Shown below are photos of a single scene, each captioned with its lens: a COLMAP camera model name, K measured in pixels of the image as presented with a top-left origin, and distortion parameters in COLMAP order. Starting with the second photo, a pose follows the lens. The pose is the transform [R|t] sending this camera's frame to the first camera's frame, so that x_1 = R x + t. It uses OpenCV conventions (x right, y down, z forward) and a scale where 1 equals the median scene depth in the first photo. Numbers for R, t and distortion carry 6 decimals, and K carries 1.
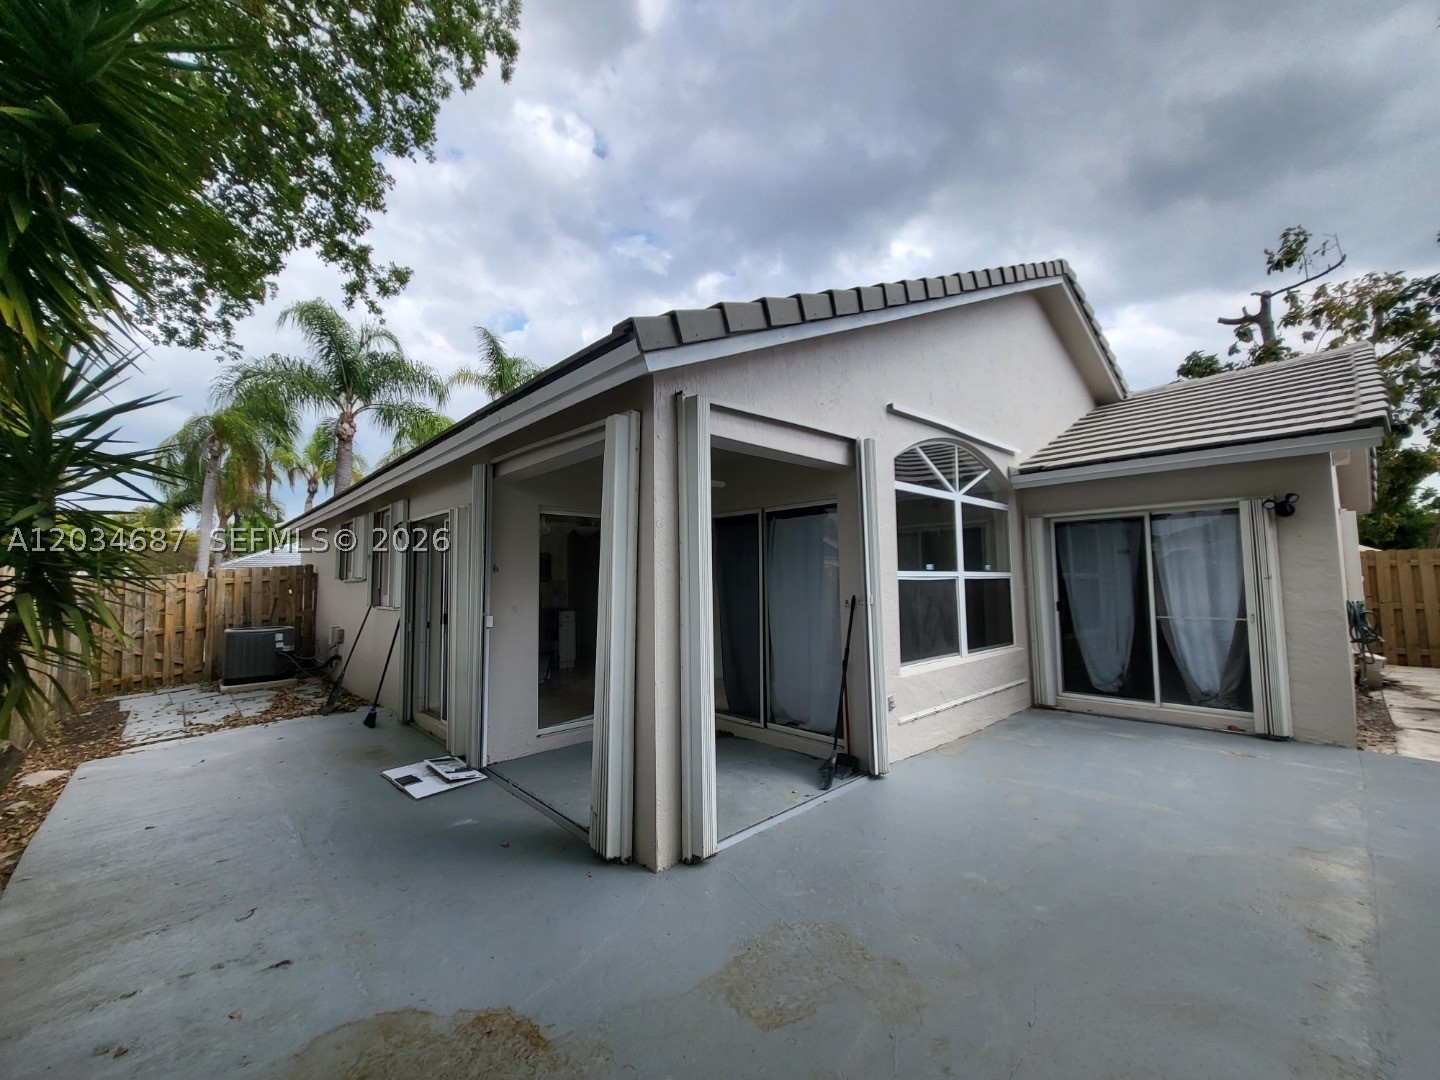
lens RADIAL K [[580.8, 0, 723.2], [0, 580.8, 544.9], [0, 0, 1]] dist [-0.003395, 0.000282]
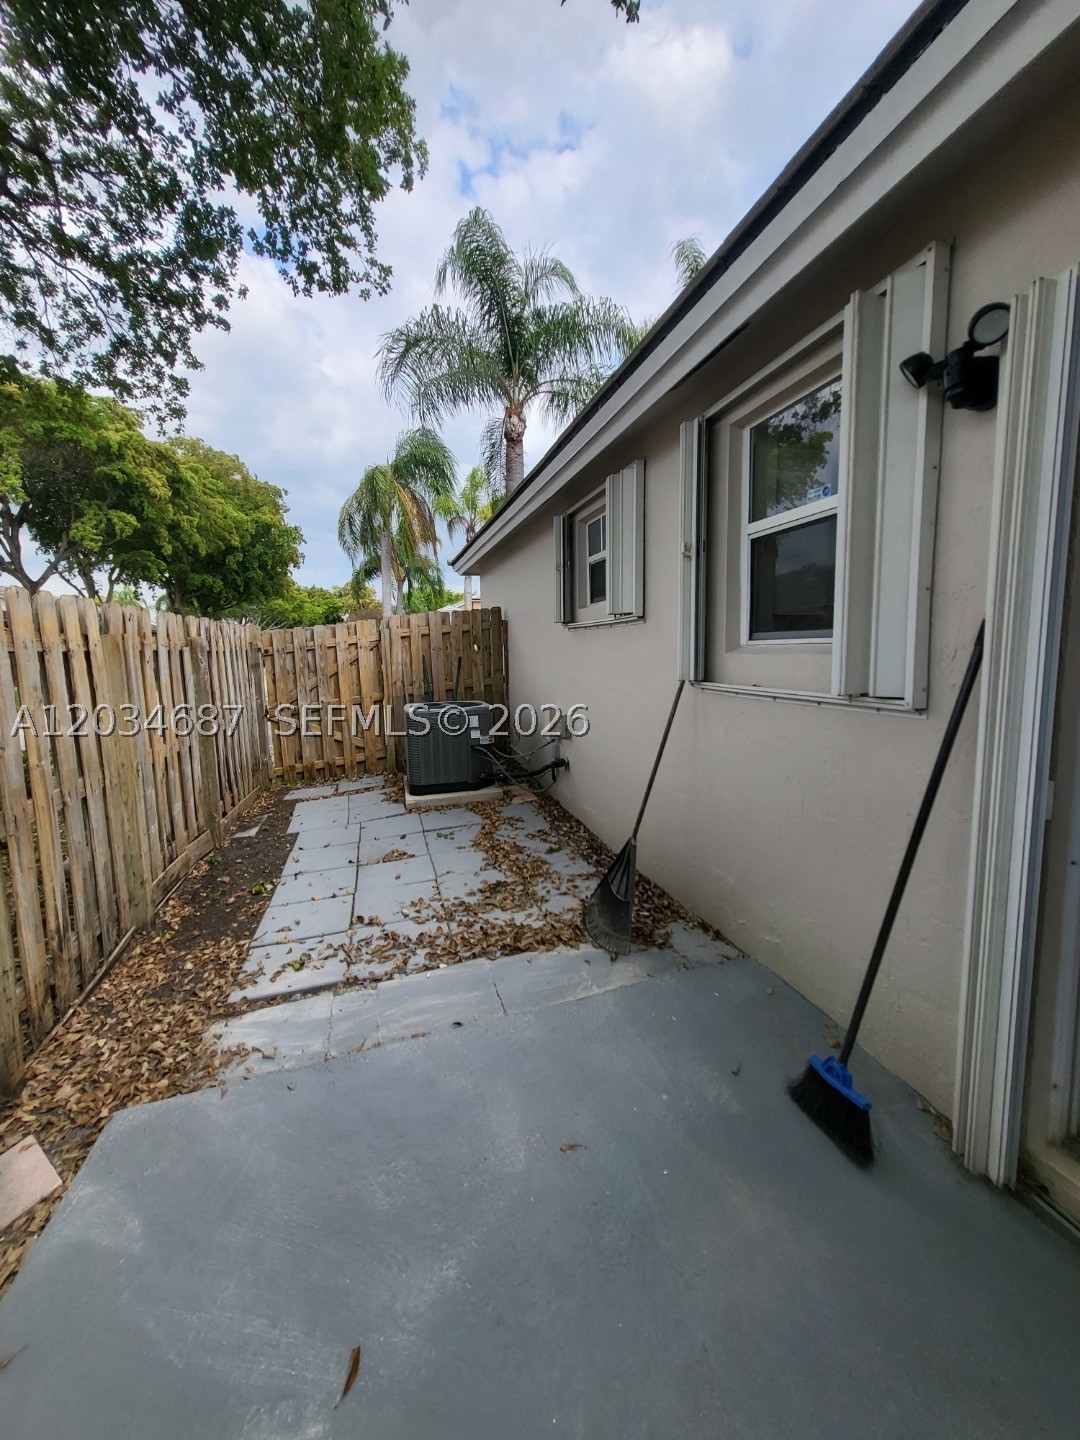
lens RADIAL K [[580.8, 0, 537.1], [0, 580.8, 717.6], [0, 0, 1]] dist [-0.003395, 0.000282]
pose [[0.882092, 0.052627, -0.468129, -0.365844], [0.039747, 0.981882, 0.185278, 0.037763], [0.469398, -0.182039, 0.864018, 0.436538]]
